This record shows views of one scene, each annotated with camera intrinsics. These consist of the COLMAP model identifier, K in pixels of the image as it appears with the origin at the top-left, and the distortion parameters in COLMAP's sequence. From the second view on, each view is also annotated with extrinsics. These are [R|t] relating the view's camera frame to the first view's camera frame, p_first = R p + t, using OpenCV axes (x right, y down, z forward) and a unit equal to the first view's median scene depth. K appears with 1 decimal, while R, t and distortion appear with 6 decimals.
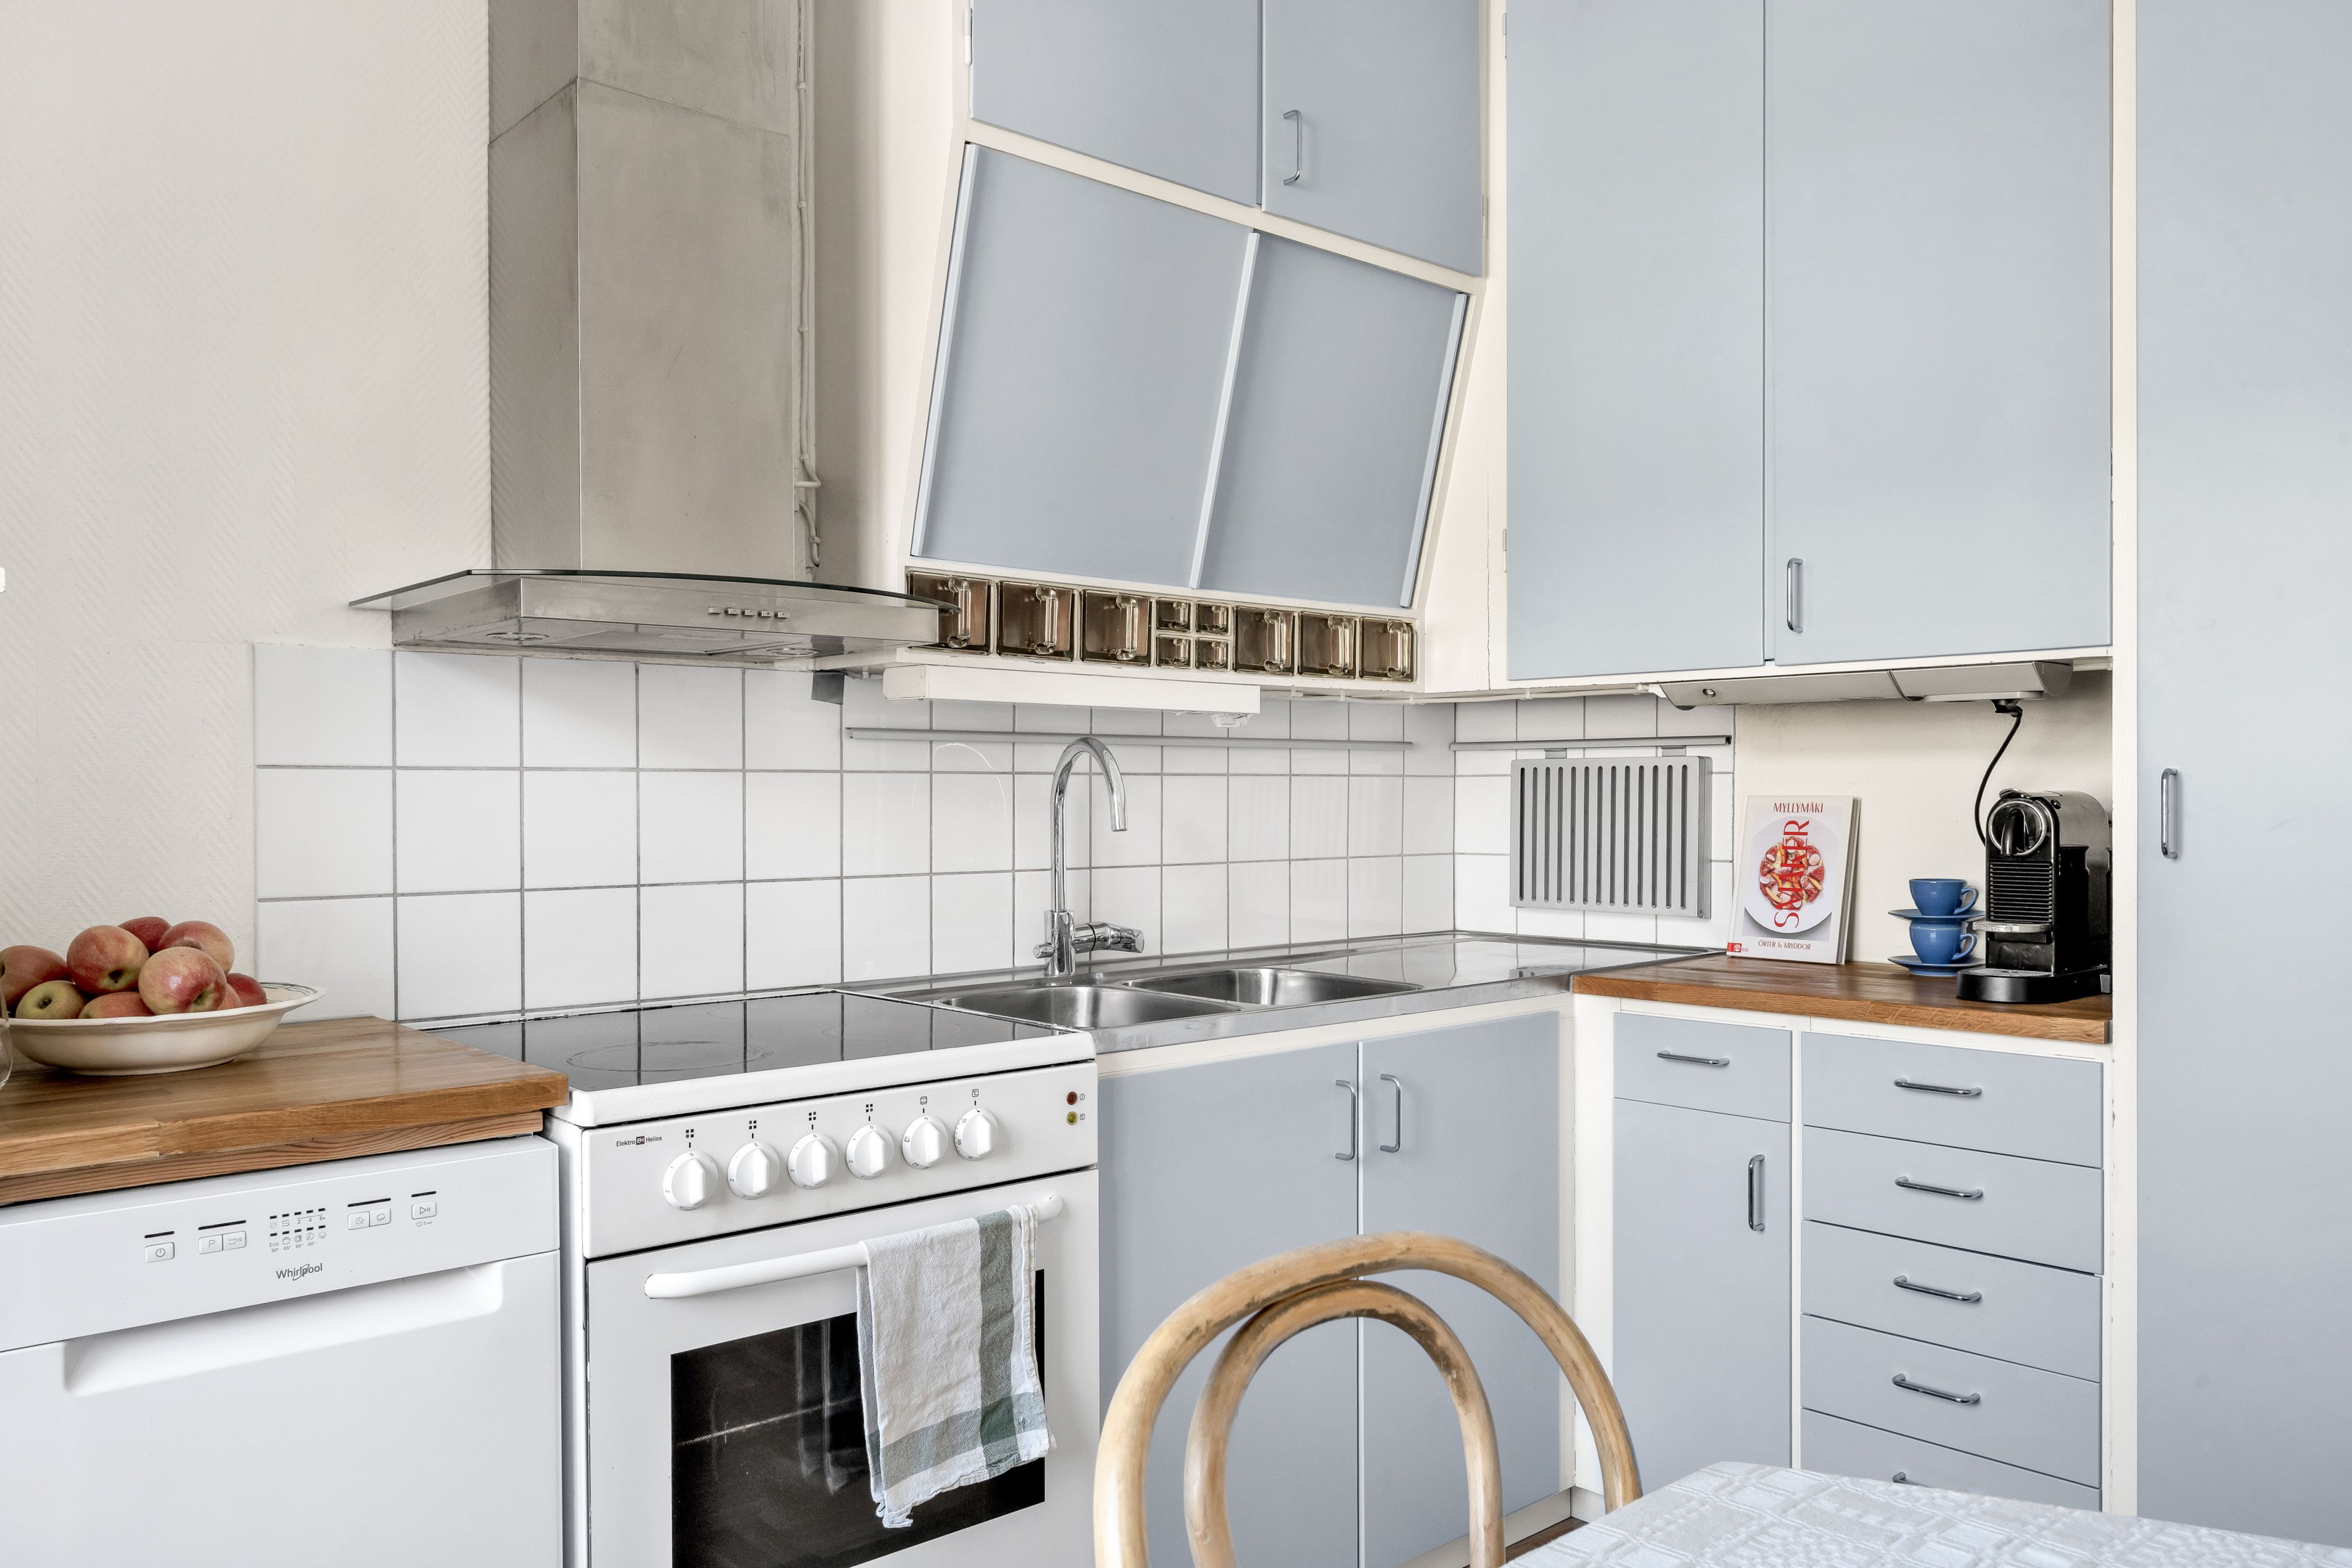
lens RADIAL K [[1720.0, 0, 1244.9], [0, 1720.0, 808.0], [0, 0, 1]] dist [-0.011393, 0.001918]
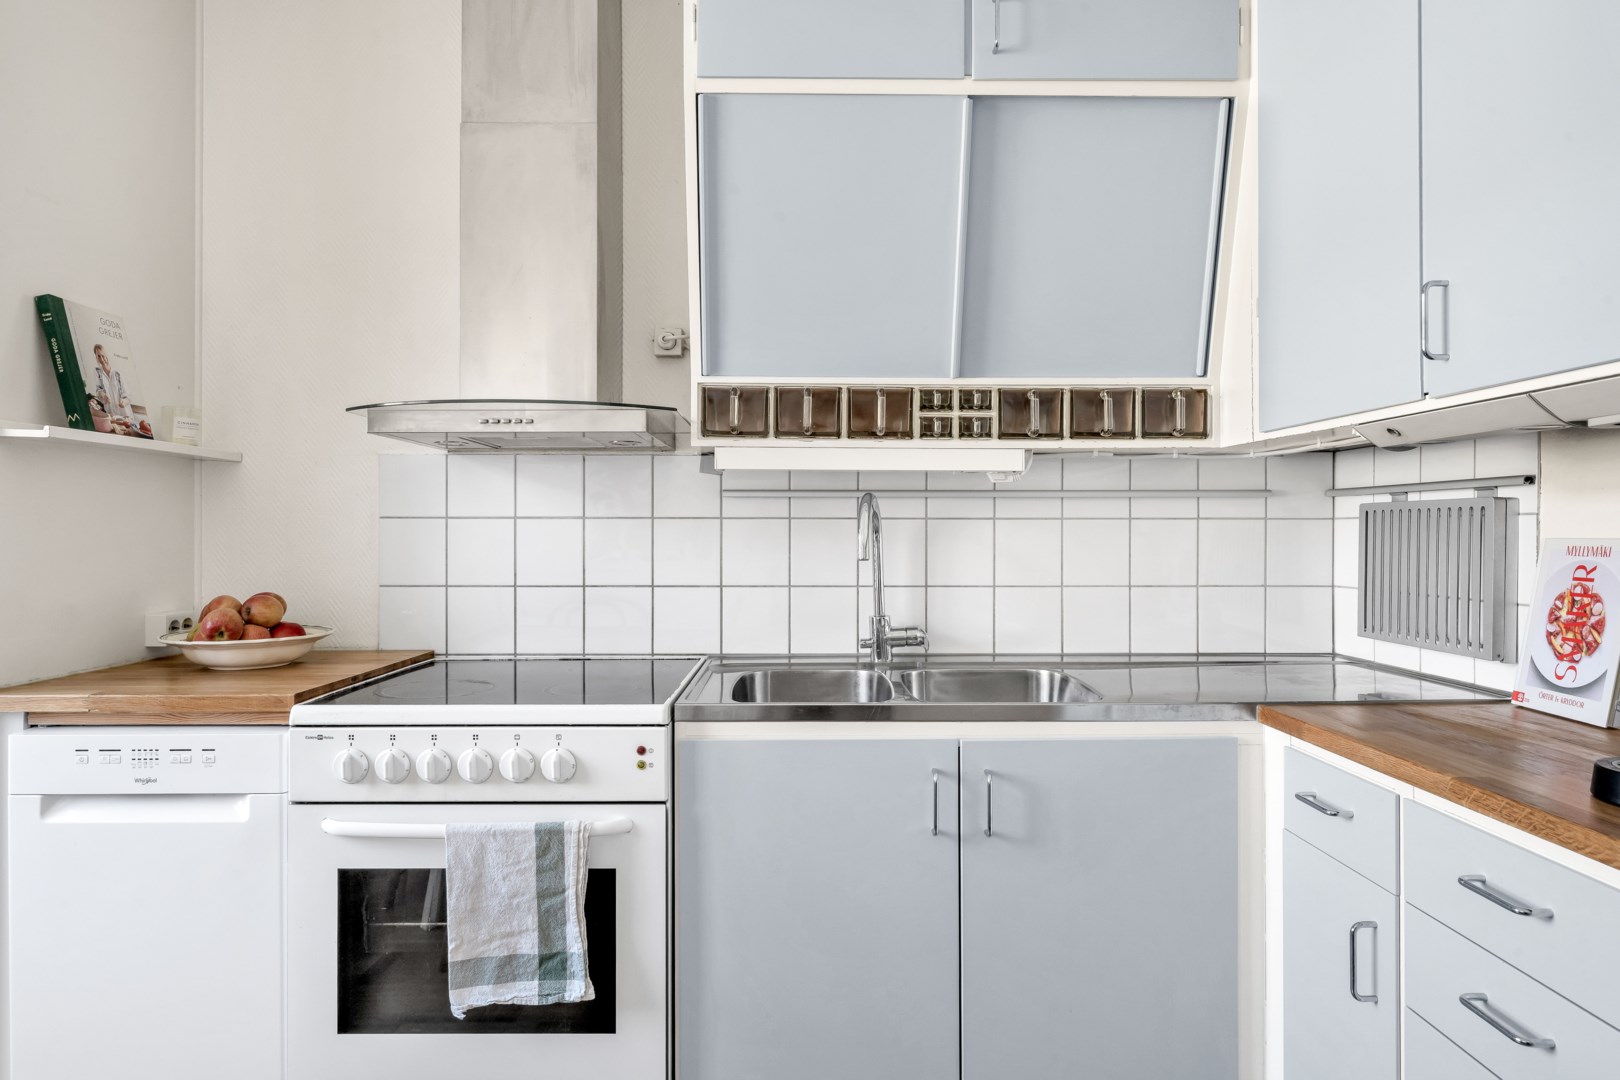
lens RADIAL K [[1001.3, 0, 810.5], [0, 1001.3, 520.8], [0, 0, 1]] dist [-0.001812, -0.004552]
pose [[0.742086, -0.003694, -0.670295, 0.442976], [-0.008284, 0.999858, -0.014681, -0.006185], [0.670254, 0.016447, 0.741950, 0.389589]]
